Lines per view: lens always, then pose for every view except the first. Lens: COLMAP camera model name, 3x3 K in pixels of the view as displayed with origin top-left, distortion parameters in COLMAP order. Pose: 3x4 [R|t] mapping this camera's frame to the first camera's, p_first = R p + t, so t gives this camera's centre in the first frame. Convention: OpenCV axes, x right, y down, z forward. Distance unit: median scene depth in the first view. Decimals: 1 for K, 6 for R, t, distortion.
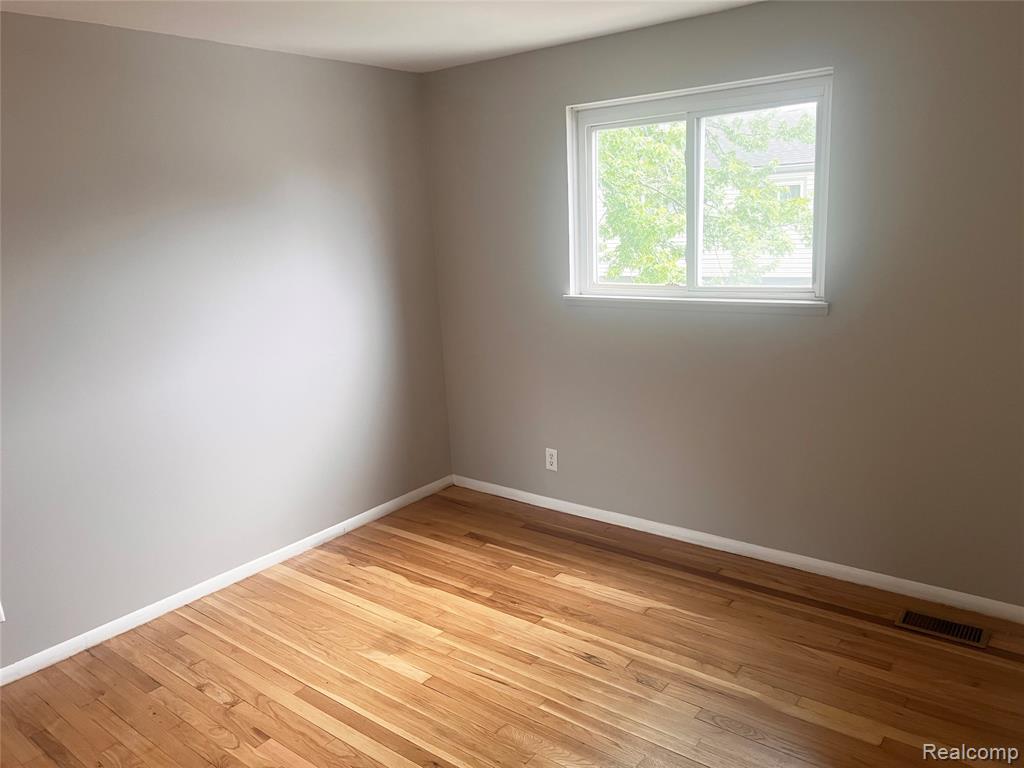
lens RADIAL K [[778.1, 0, 512.0], [0, 778.1, 384.0], [0, 0, 1]] dist [0.030605, 0.000042]
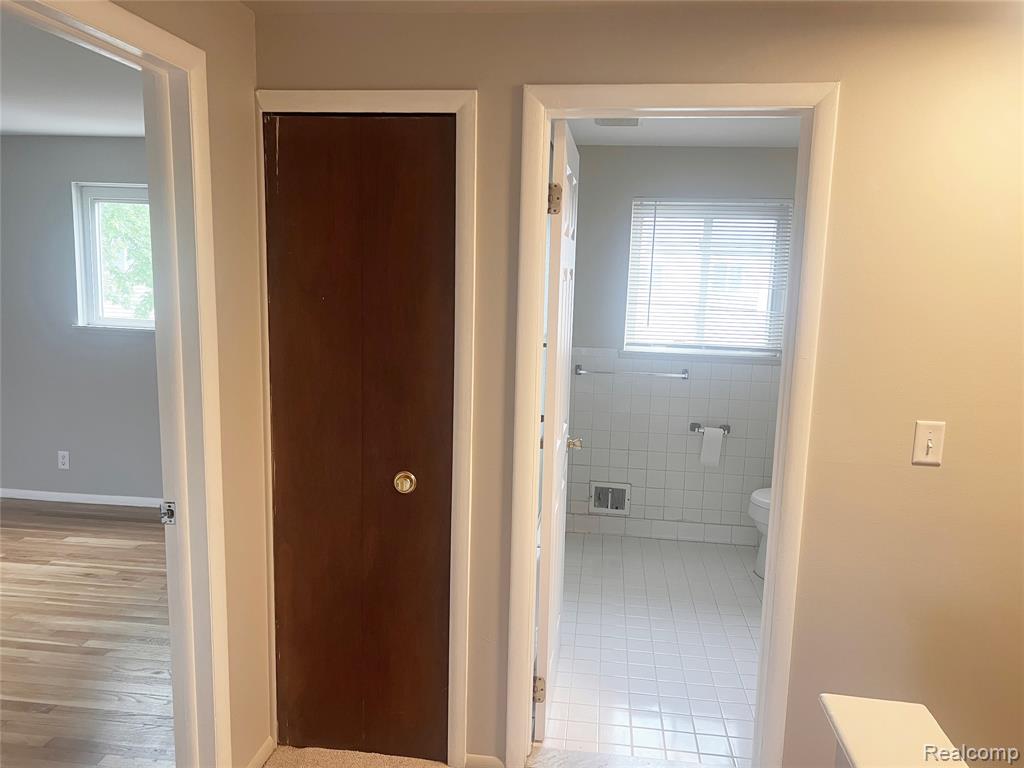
lens RADIAL K [[764.5, 0, 512.0], [0, 764.5, 384.0], [0, 0, 1]] dist [0.004605, -0.002163]
pose [[0.848664, -0.004032, 0.528918, 0.016322], [0.043985, 0.997045, -0.062974, 0.105078], [-0.527101, 0.076708, 0.846333, -0.489102]]
